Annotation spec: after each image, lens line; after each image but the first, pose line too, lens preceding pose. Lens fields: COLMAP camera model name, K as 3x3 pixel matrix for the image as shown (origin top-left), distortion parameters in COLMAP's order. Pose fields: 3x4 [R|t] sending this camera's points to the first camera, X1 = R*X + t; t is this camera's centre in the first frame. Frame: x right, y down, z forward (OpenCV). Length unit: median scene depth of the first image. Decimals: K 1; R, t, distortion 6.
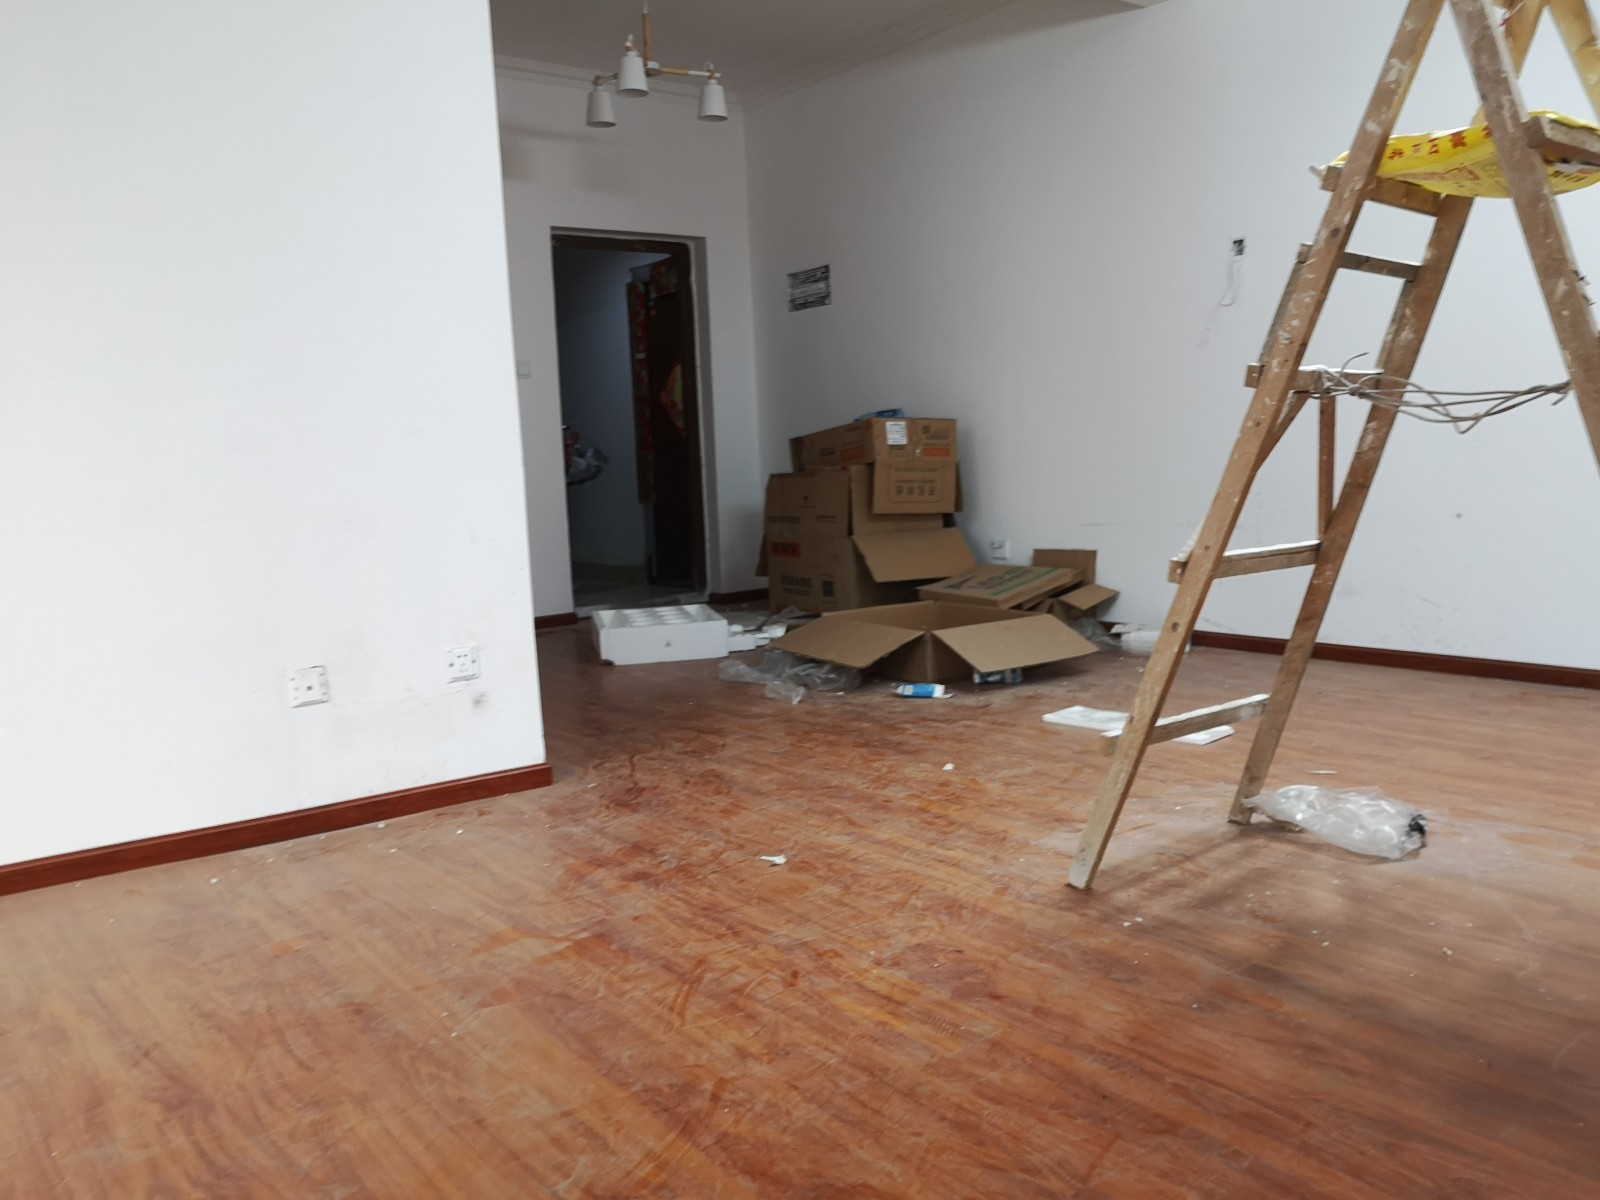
lens RADIAL K [[1273.6, 0, 798.6], [0, 1273.6, 600.3], [0, 0, 1]] dist [0.000028, 0.001517]
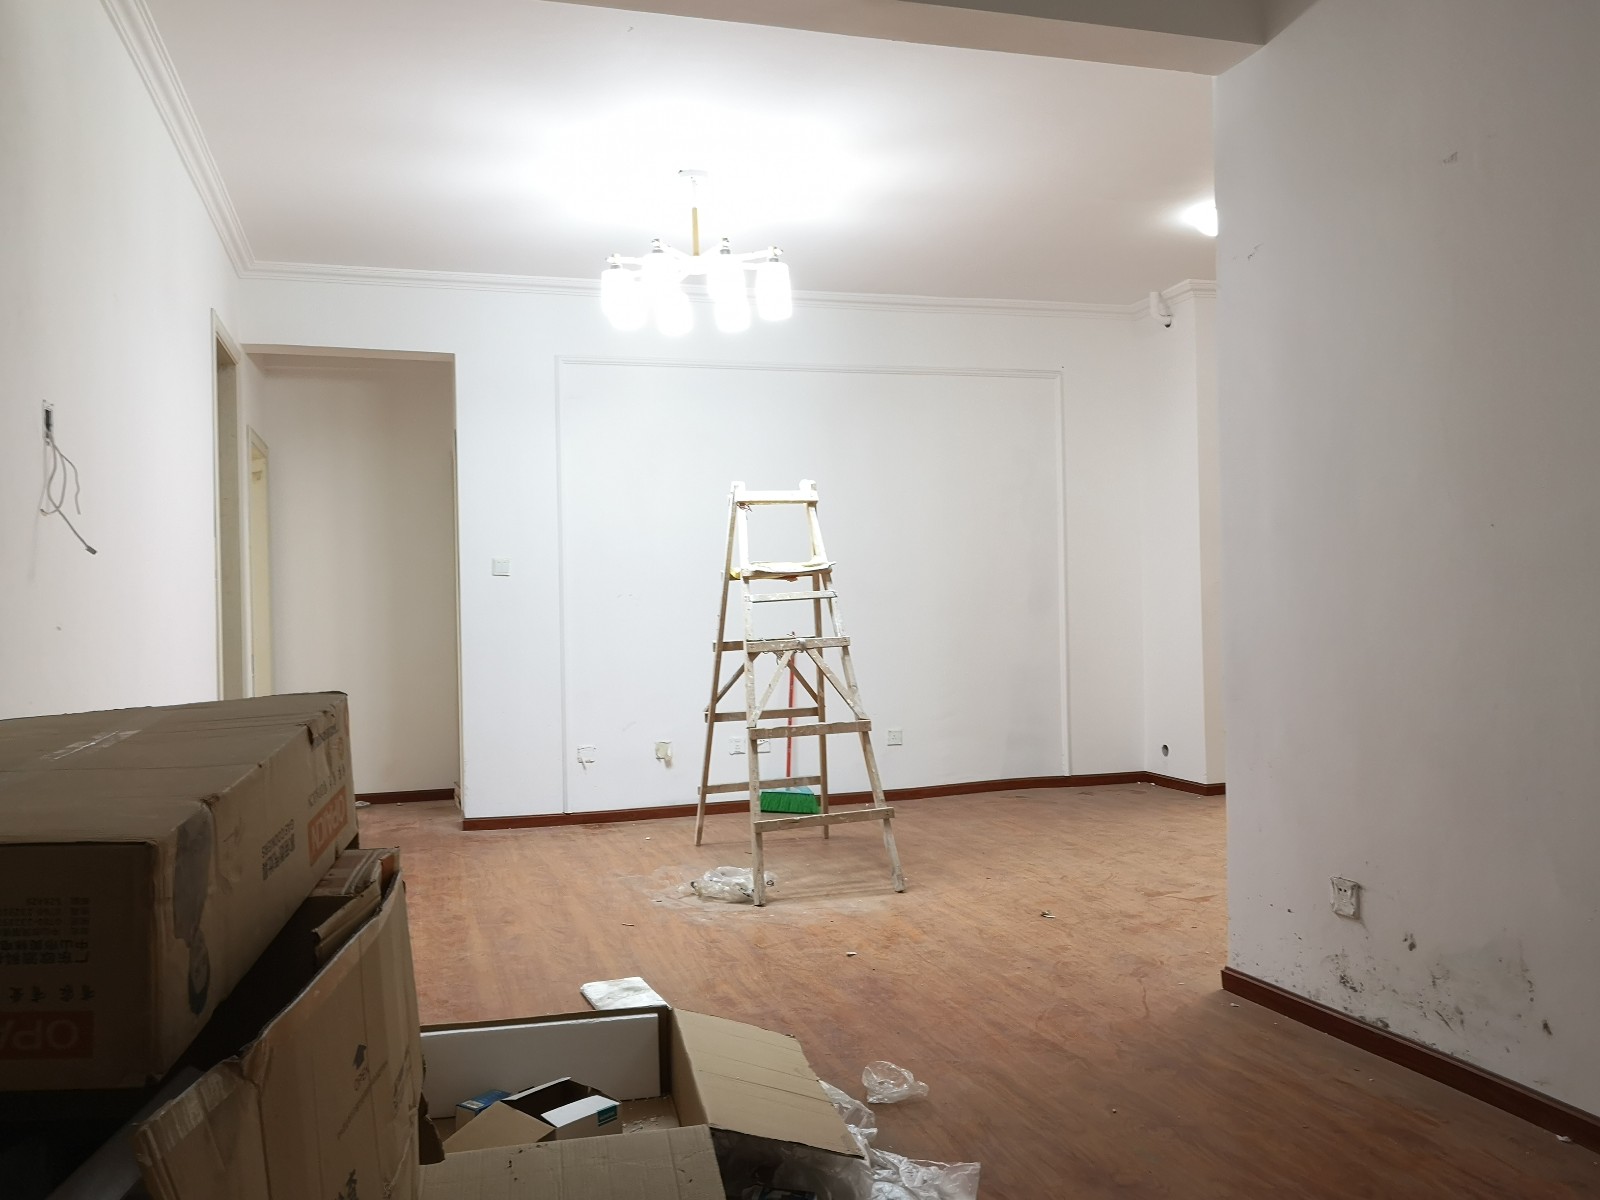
lens RADIAL K [[1273.6, 0, 799.2], [0, 1273.6, 599.5], [0, 0, 1]] dist [0.000028, 0.001517]
pose [[-0.932352, 0.072352, 0.354239, -0.291725], [0.109408, 0.990296, 0.085695, -0.328596], [-0.344601, 0.118654, -0.931220, 2.277006]]
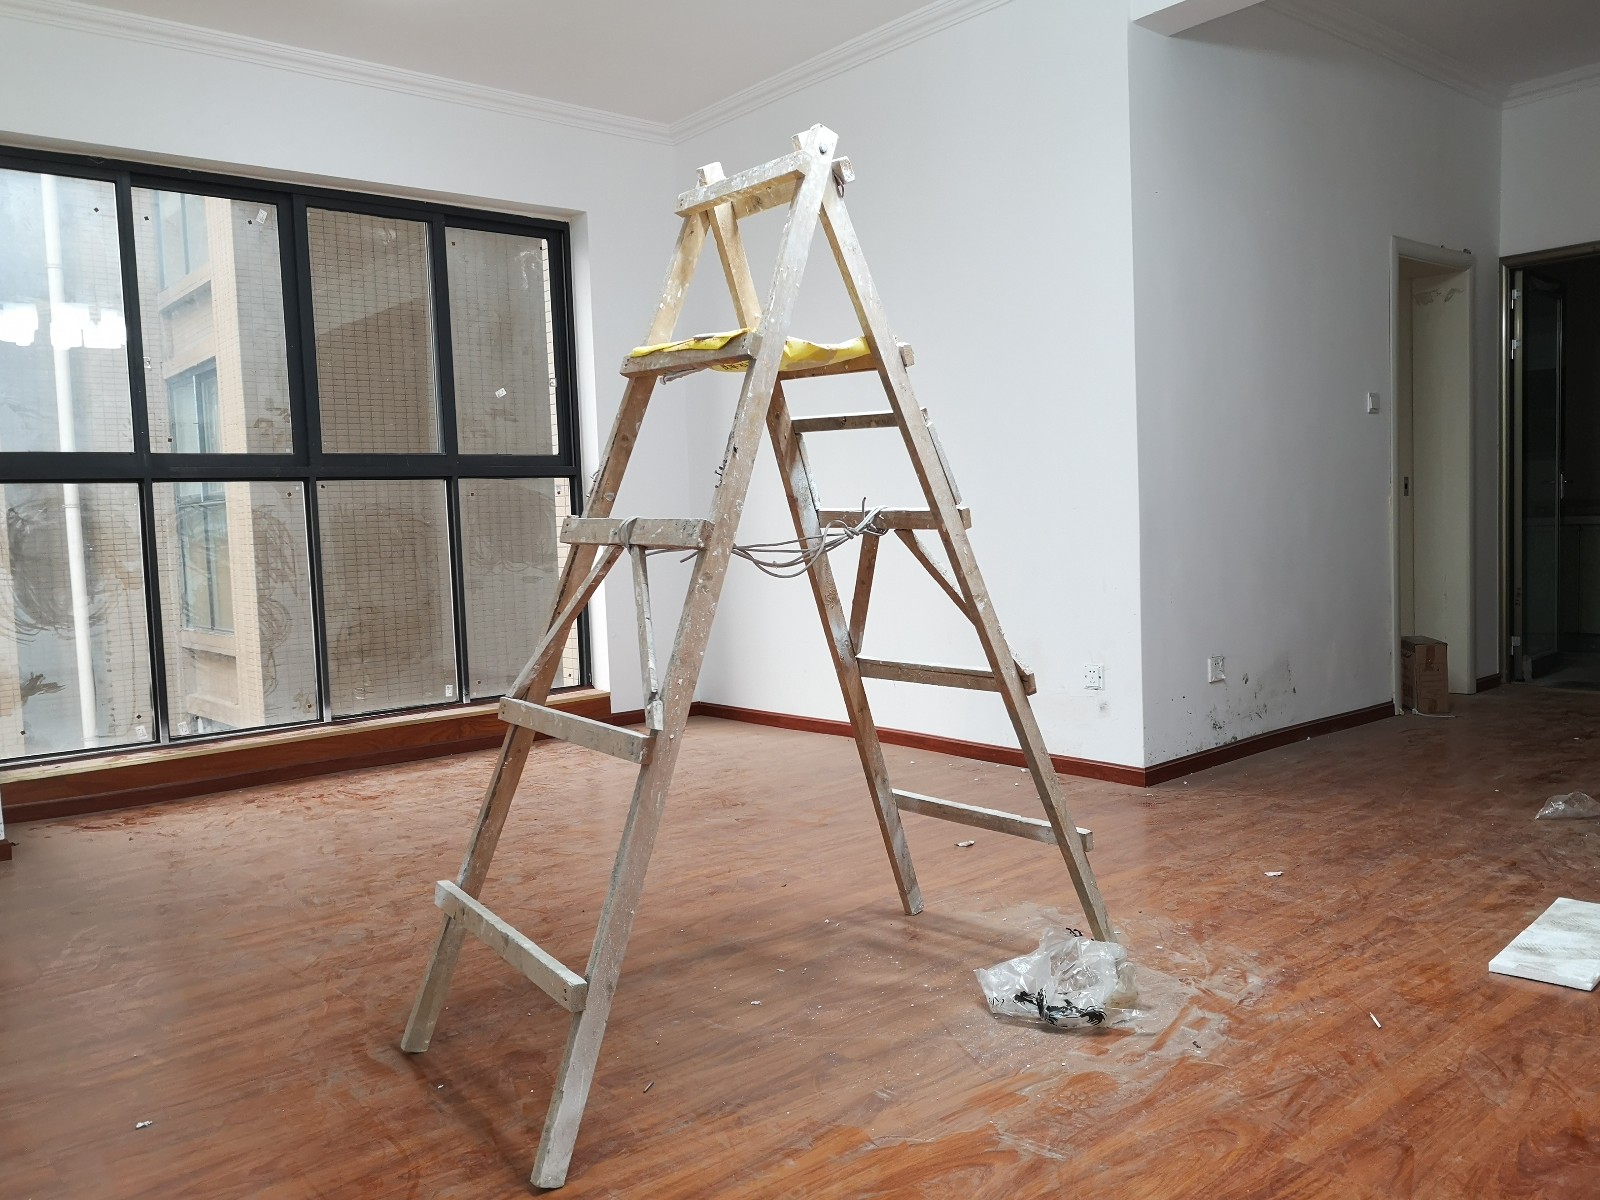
lens RADIAL K [[1273.6, 0, 798.5], [0, 1273.6, 600.8], [0, 0, 1]] dist [0.000028, 0.001517]
pose [[0.046752, 0.106655, -0.993196, 1.131193], [-0.079624, 0.991518, 0.102726, -0.154633], [0.995728, 0.074280, 0.054848, 0.641518]]
